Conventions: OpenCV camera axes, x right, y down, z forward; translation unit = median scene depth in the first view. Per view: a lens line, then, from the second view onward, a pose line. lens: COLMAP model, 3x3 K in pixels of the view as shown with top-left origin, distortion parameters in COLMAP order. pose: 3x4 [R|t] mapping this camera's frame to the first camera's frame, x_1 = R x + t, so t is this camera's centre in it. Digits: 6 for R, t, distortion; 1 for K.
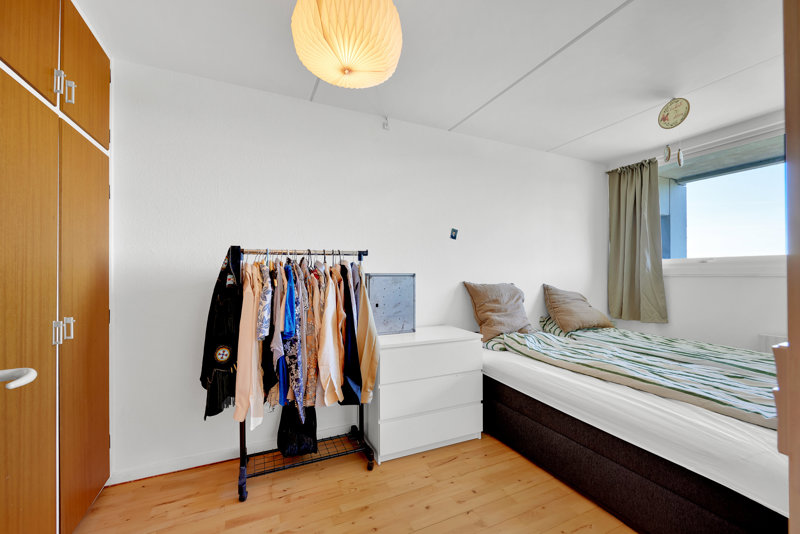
lens RADIAL K [[322.4, 0, 399.4], [0, 322.4, 271.5], [0, 0, 1]] dist [0.000080, 0.000004]
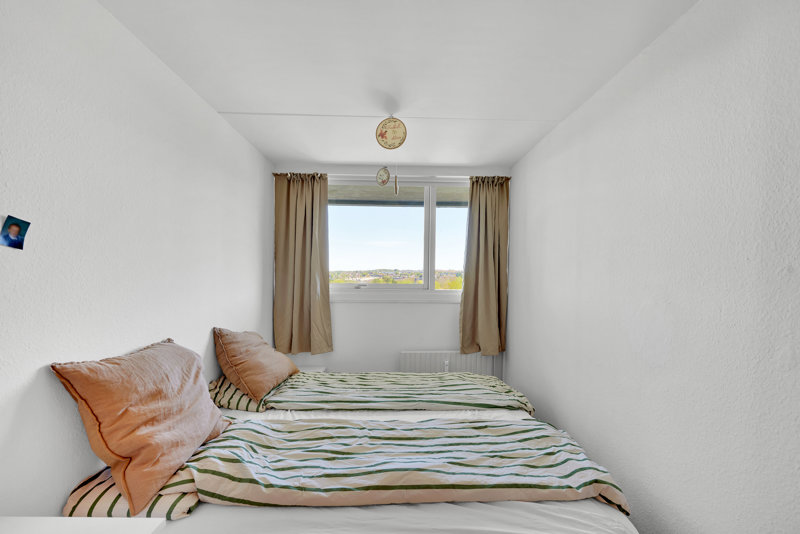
lens RADIAL K [[331.4, 0, 399.6], [0, 331.4, 280.3], [0, 0, 1]] dist [0.000061, -0.000069]
pose [[0.398903, -0.008111, 0.916957, 0.010310], [-0.017755, 0.999705, 0.016567, -0.081933], [-0.916821, -0.022889, 0.398641, 0.504621]]
